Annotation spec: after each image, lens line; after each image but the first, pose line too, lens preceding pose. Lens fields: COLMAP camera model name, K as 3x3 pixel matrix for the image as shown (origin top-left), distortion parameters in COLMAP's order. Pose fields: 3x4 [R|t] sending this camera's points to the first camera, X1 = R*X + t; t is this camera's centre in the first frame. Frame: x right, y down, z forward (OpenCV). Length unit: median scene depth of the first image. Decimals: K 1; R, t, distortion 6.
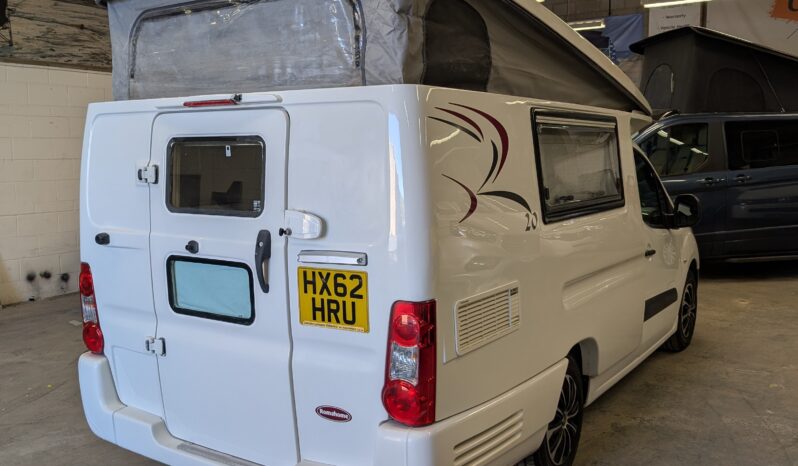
lens RADIAL K [[748.6, 0, 396.2], [0, 748.6, 230.0], [0, 0, 1]] dist [0.023546, 0.000000]
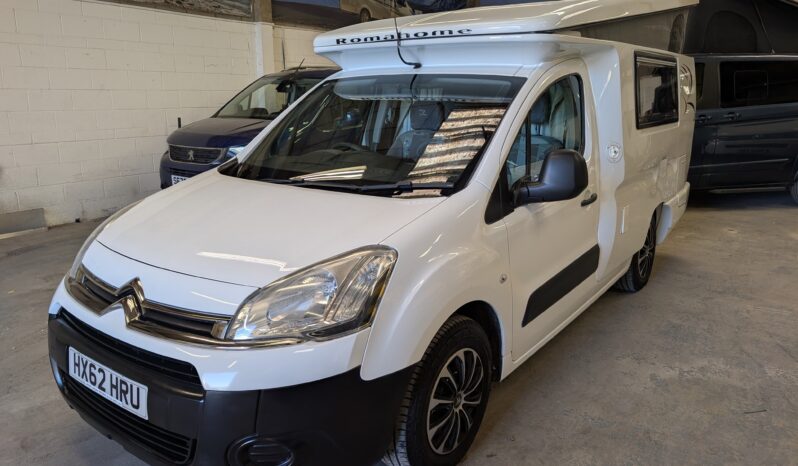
lens RADIAL K [[580.3, 0, 399.7], [0, 580.3, 231.6], [0, 0, 1]] dist [0.005817, 0.002761]
pose [[0.999913, 0.012529, -0.004155, -0.015585], [-0.011887, 0.991553, 0.129159, -0.006965], [0.005738, -0.129099, 0.991615, 0.172668]]
